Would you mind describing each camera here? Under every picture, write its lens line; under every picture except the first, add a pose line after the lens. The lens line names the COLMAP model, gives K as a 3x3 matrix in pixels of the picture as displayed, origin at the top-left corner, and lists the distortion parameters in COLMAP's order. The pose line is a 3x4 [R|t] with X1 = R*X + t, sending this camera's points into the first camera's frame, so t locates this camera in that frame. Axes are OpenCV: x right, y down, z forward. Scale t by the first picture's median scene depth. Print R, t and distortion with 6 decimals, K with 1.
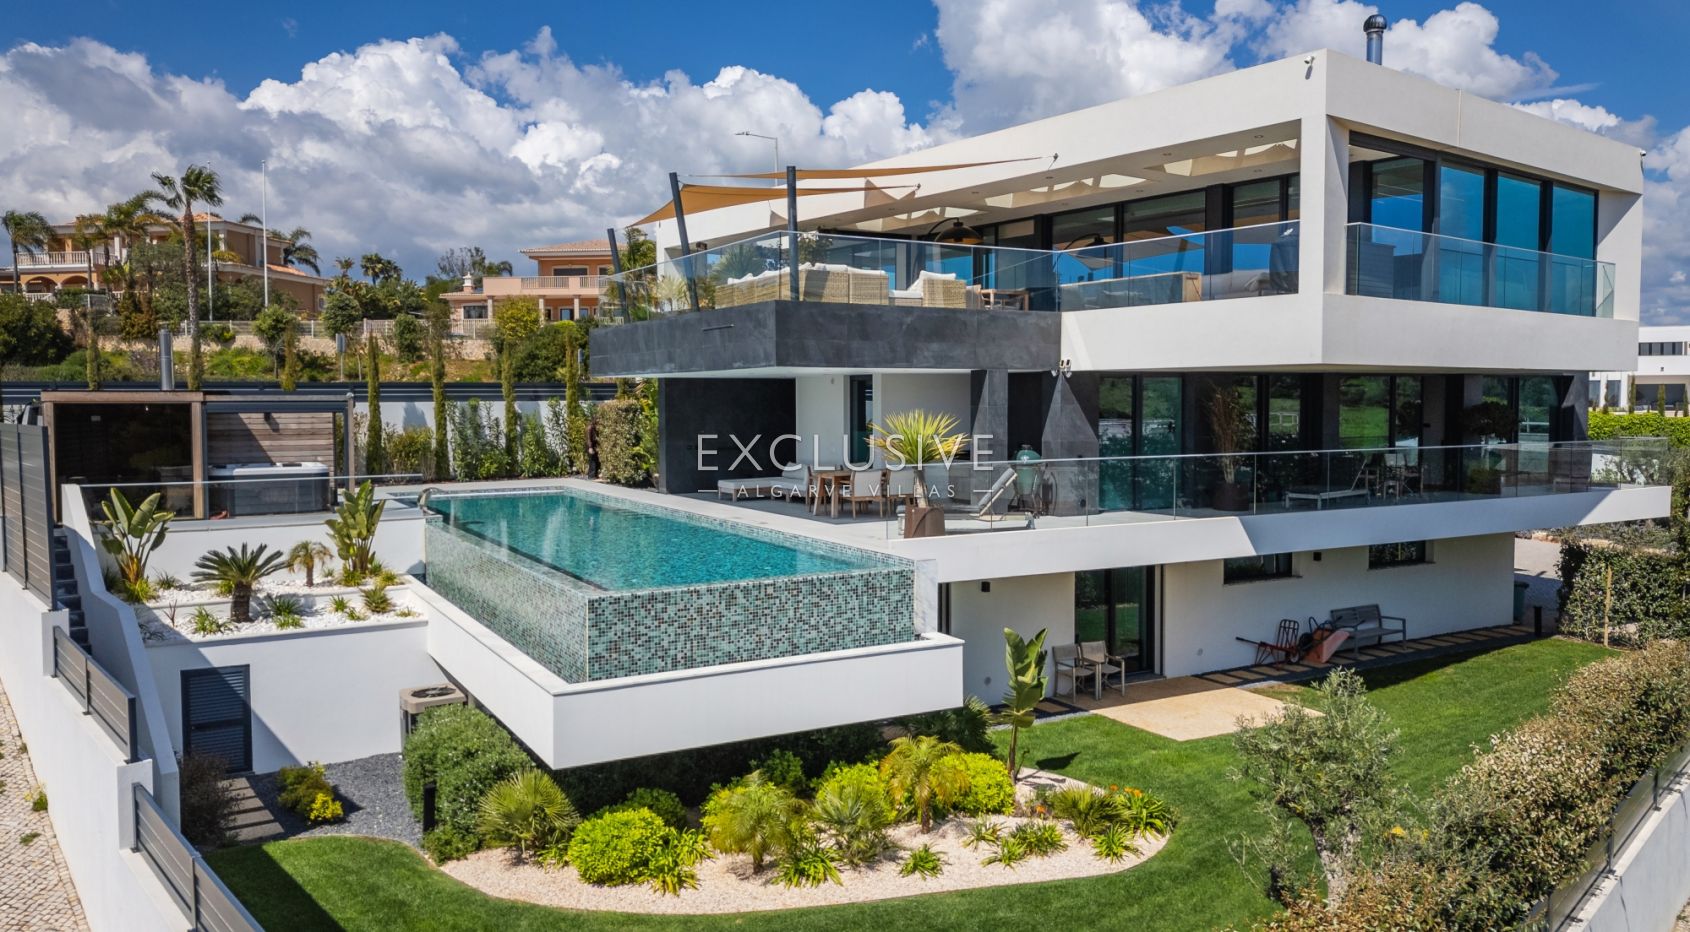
lens RADIAL K [[1246.9, 0, 809.5], [0, 1246.9, 471.2], [0, 0, 1]] dist [0.038465, -0.074095]
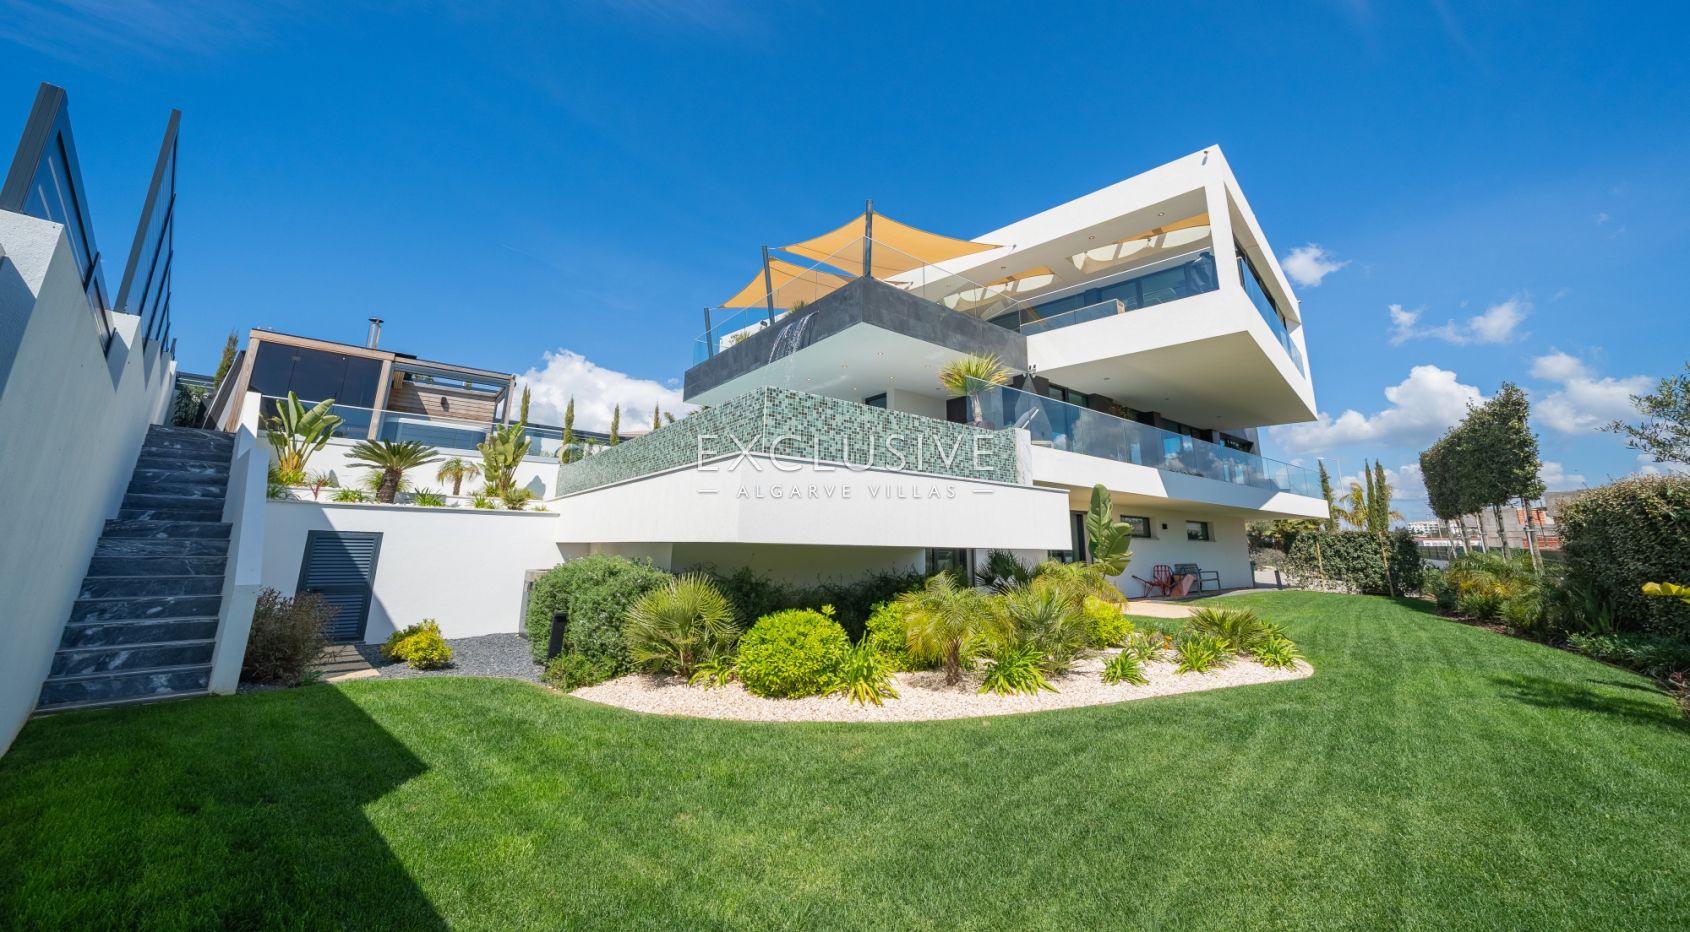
lens RADIAL K [[612.1, 0, 841.0], [0, 612.1, 402.7], [0, 0, 1]] dist [-0.014131, 0.000036]
pose [[0.986489, 0.056559, 0.153757, -0.145168], [-0.008849, 0.955542, -0.294723, 0.191404], [-0.163591, 0.289380, 0.943132, 0.408022]]
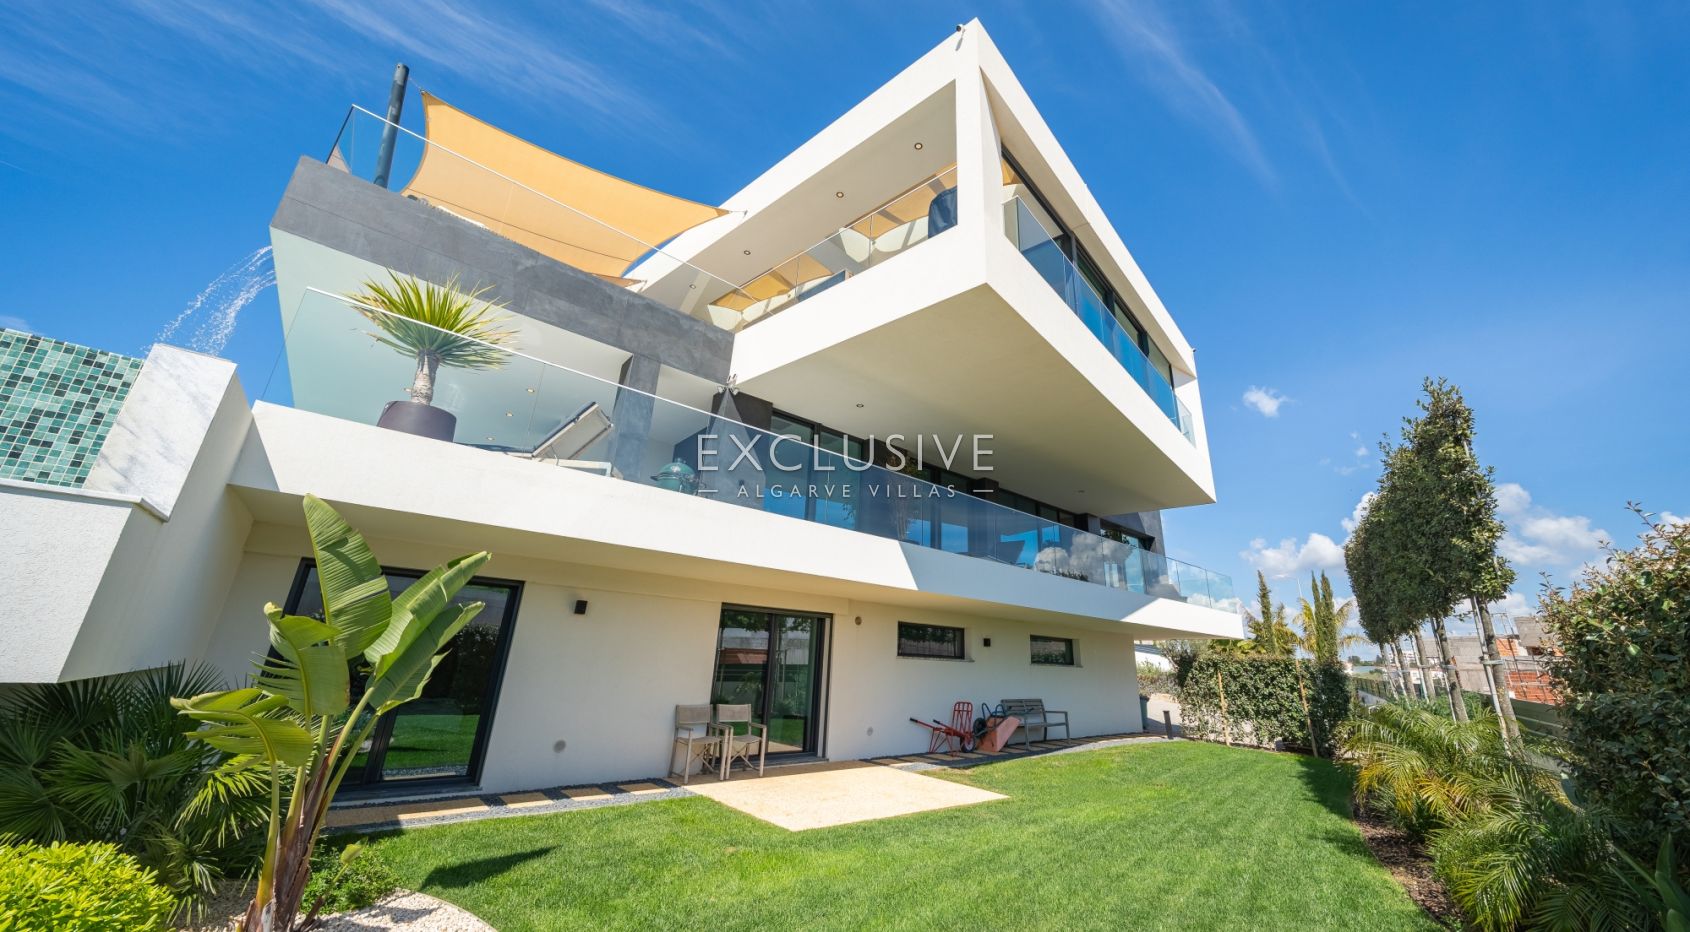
lens RADIAL K [[602.8, 0, 882.7], [0, 602.8, 452.3], [0, 0, 1]] dist [-0.006469, -0.000109]
pose [[0.972549, 0.115165, 0.202203, 0.258656], [-0.026952, 0.918845, -0.393698, 0.160048], [-0.231134, 0.377441, 0.896725, 0.656611]]
